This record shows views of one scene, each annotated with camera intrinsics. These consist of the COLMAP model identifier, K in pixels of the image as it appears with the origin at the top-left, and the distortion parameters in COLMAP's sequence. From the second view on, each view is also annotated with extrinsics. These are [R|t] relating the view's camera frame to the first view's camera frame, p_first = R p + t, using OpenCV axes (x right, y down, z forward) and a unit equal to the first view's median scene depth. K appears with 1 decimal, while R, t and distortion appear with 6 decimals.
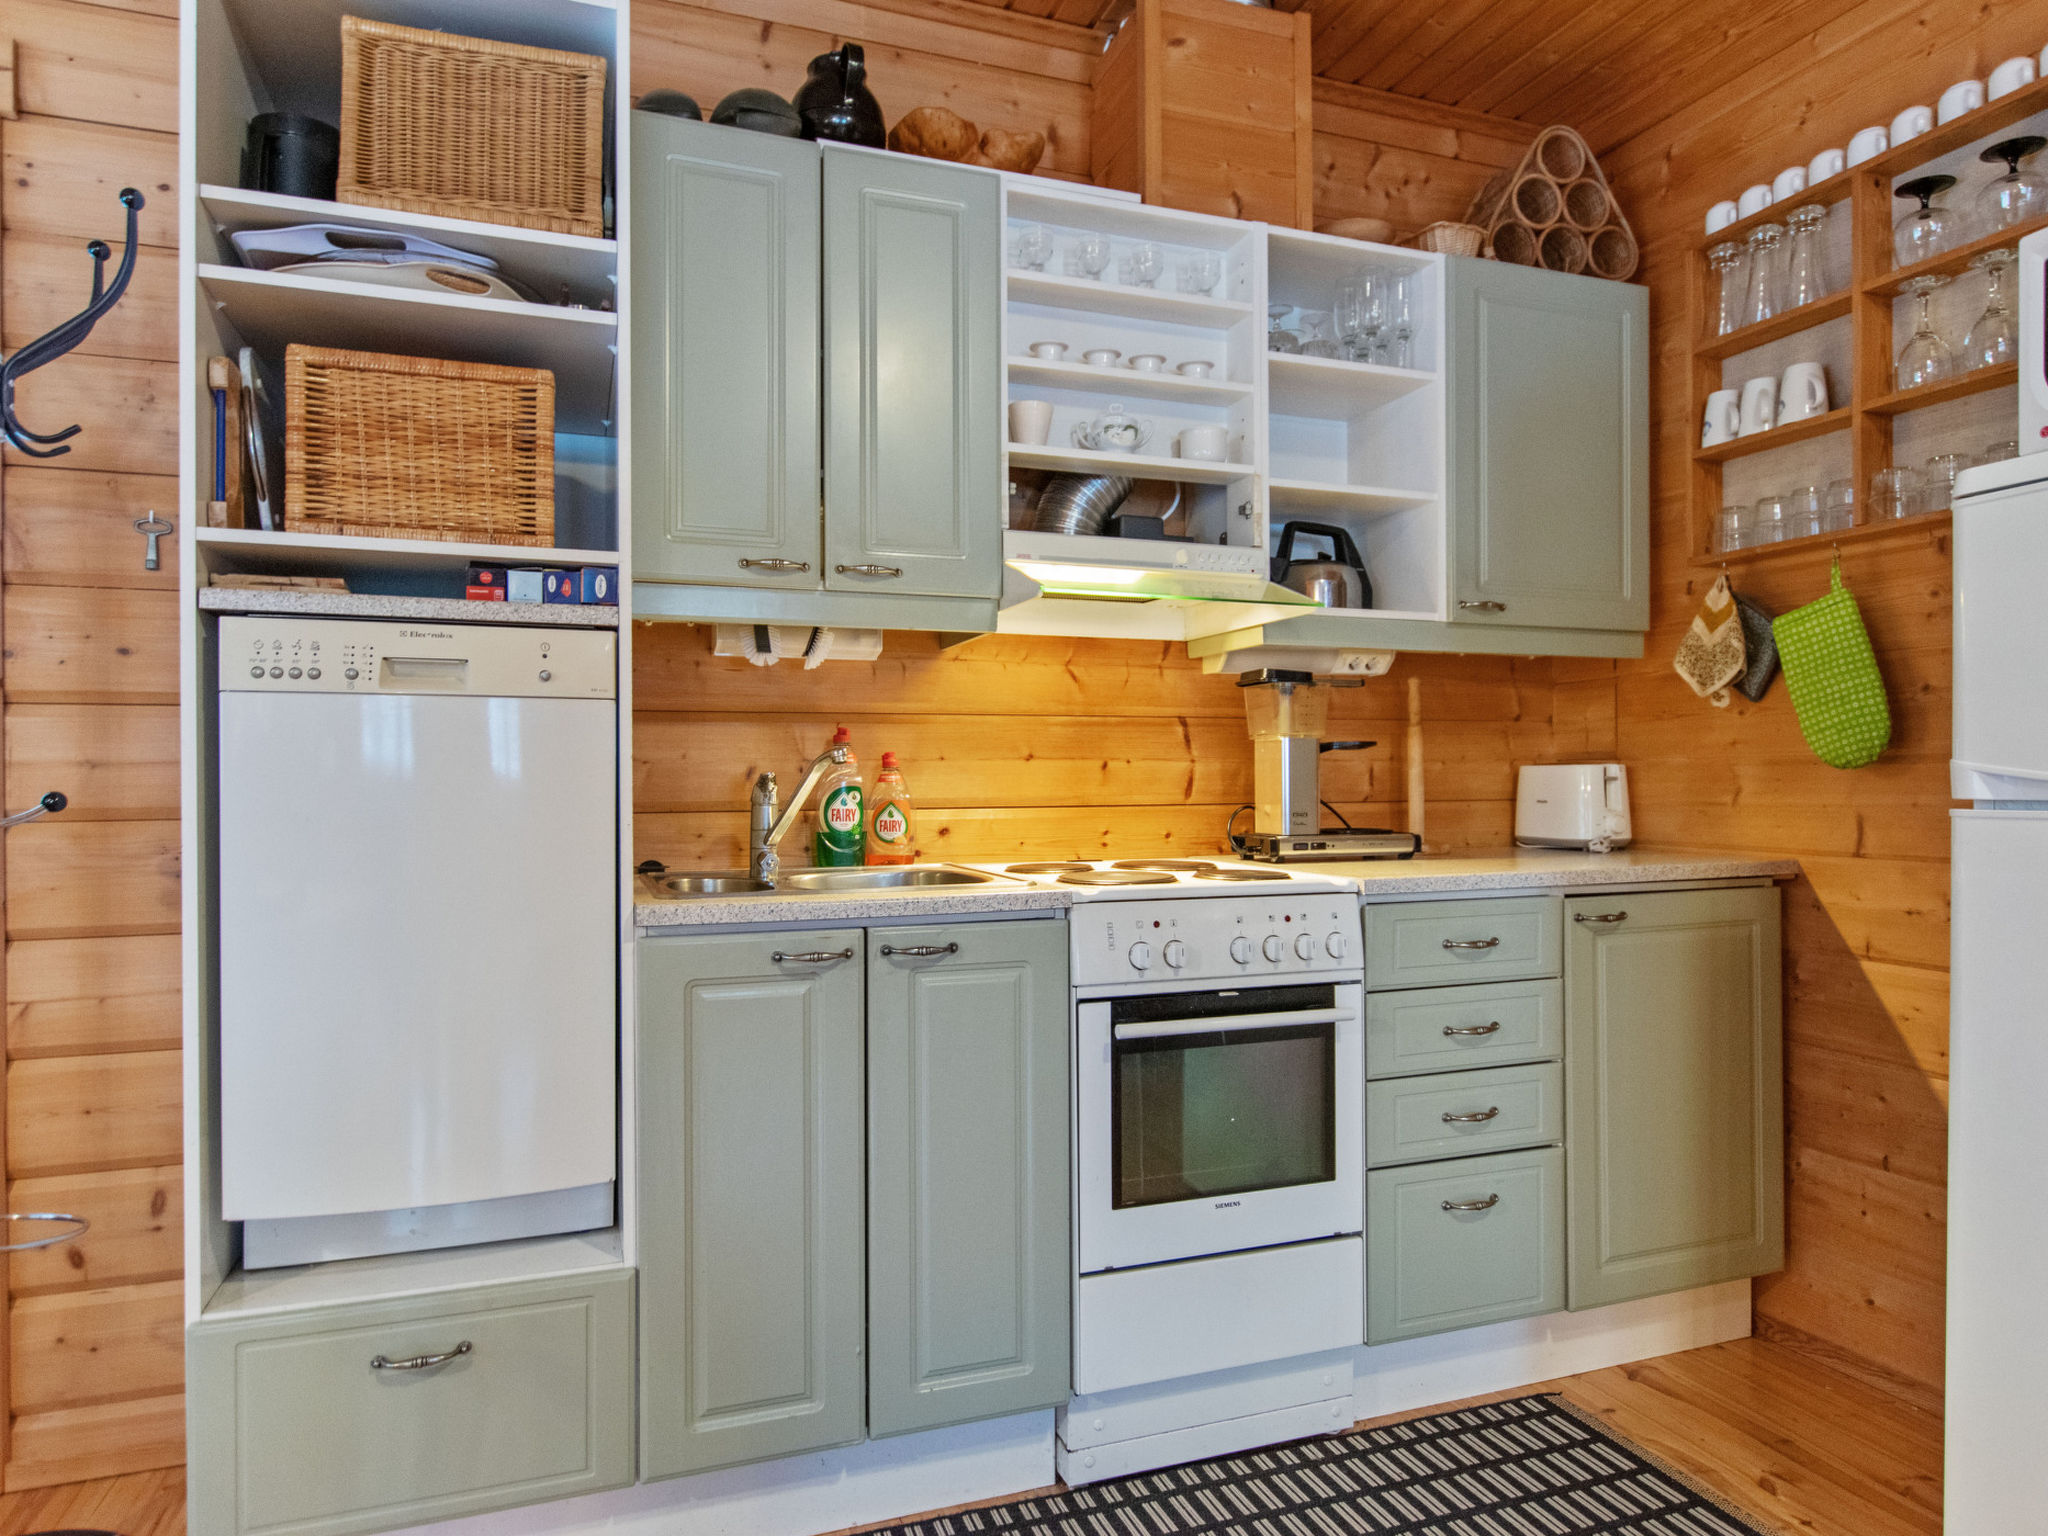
lens RADIAL K [[1266.9, 0, 1022.3], [0, 1266.9, 771.0], [0, 0, 1]] dist [-0.000933, 0.002482]
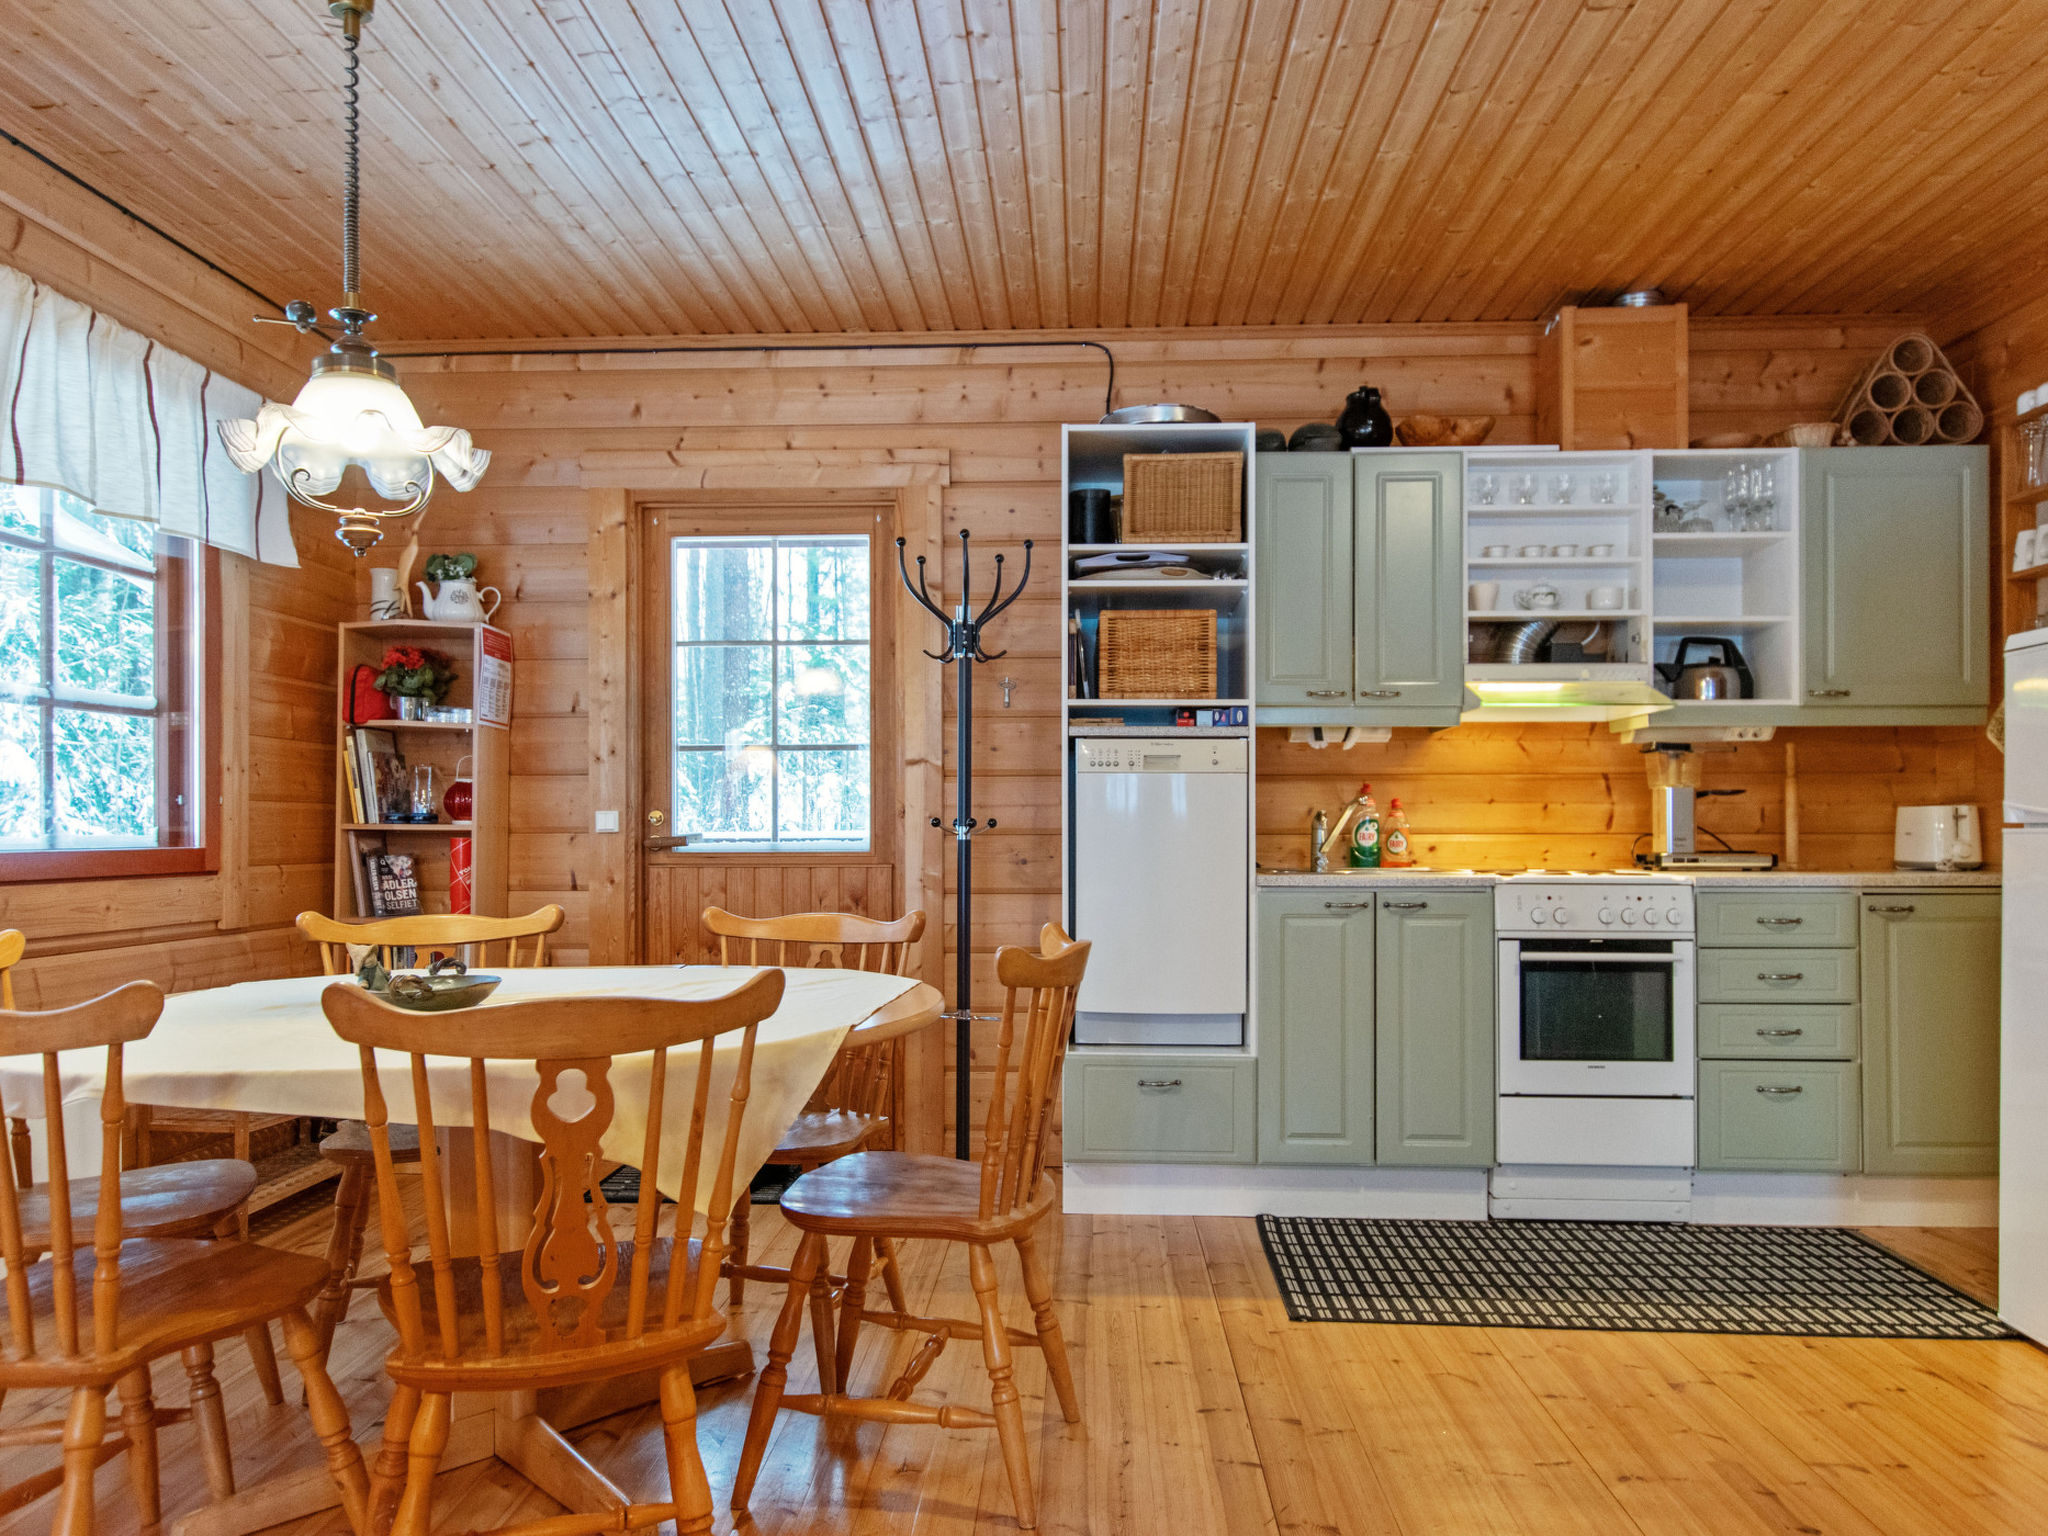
lens RADIAL K [[1265.7, 0, 1040.5], [0, 1265.7, 826.8], [0, 0, 1]] dist [-0.000541, -0.000687]
pose [[0.918628, 0.004288, -0.395101, 0.128229], [-0.001452, 0.999971, 0.007478, 0.010628], [0.395121, -0.006296, 0.918607, -0.730583]]
